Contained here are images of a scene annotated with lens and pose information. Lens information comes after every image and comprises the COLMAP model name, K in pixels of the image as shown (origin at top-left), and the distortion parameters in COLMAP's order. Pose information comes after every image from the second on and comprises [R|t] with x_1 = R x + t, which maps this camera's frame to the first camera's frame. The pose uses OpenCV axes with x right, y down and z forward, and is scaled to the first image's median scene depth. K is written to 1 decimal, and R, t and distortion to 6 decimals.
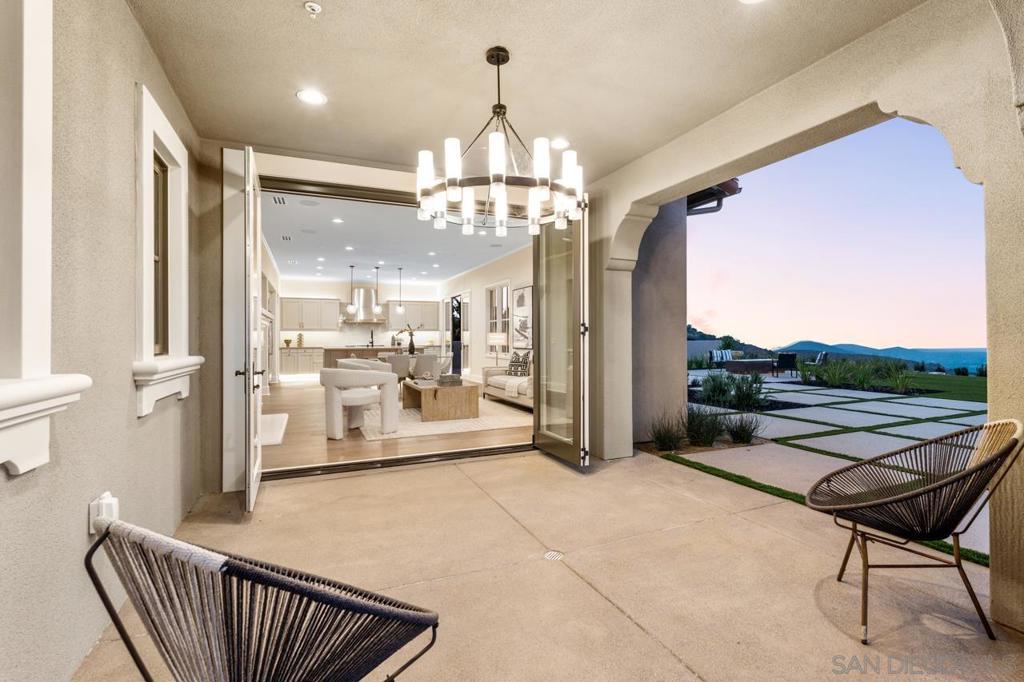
lens RADIAL K [[458.6, 0, 512.6], [0, 458.6, 335.8], [0, 0, 1]] dist [0.000221, -0.000067]
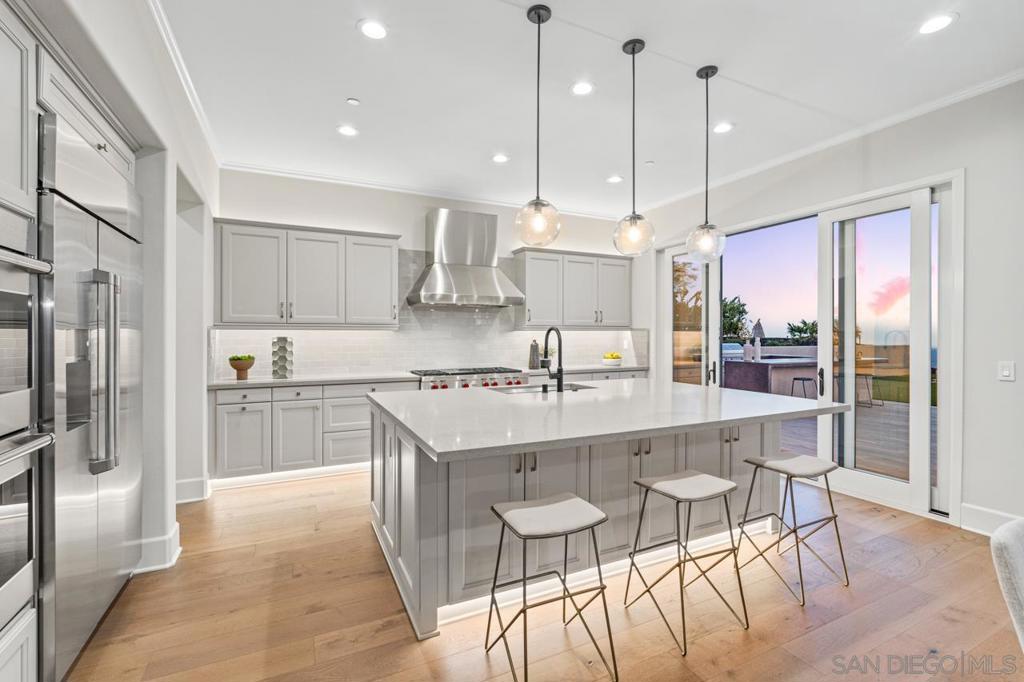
lens RADIAL K [[458.6, 0, 512.6], [0, 458.6, 335.8], [0, 0, 1]] dist [0.000221, -0.000067]
pose [[0.999474, 0.004892, 0.032057, -0.314770], [-0.005351, 0.999884, 0.014268, -0.011086], [-0.031984, -0.014432, 0.999384, 0.680176]]
